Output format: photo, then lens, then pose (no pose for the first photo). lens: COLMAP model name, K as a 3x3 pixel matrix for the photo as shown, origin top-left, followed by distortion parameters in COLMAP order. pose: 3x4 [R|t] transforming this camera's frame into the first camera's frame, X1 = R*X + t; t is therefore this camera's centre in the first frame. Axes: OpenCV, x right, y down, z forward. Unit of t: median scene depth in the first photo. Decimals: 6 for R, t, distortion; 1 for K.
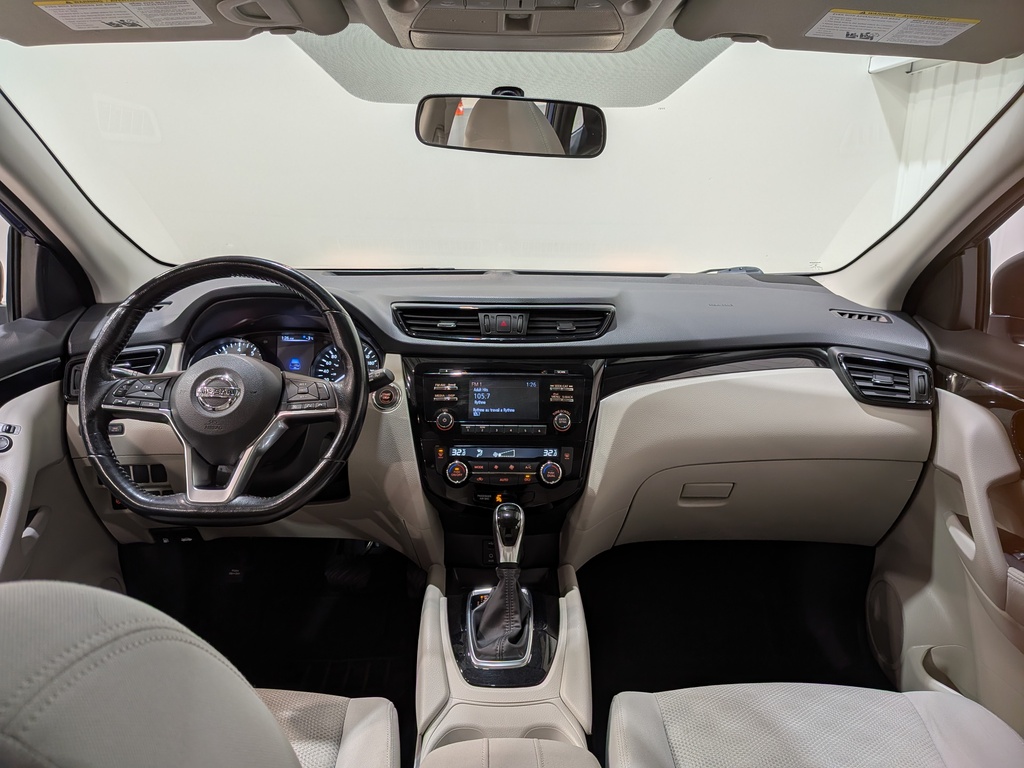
lens RADIAL K [[743.2, 0, 506.4], [0, 743.2, 388.6], [0, 0, 1]] dist [0.087062, -0.153291]
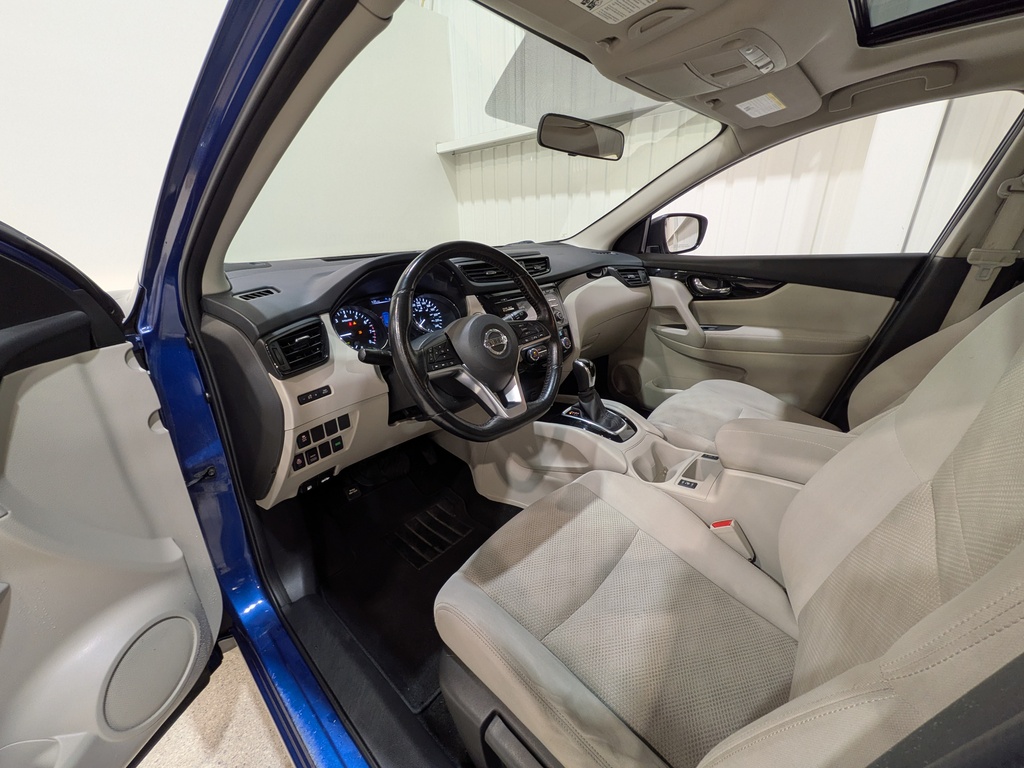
lens RADIAL K [[407.6, 0, 512.0], [0, 407.6, 384.0], [0, 0, 1]] dist [-0.001086, 0.000062]
pose [[0.693797, -0.287468, 0.660309, -0.733674], [0.221528, 0.957611, 0.184136, -0.007470], [-0.685252, 0.018524, 0.728070, 0.341552]]
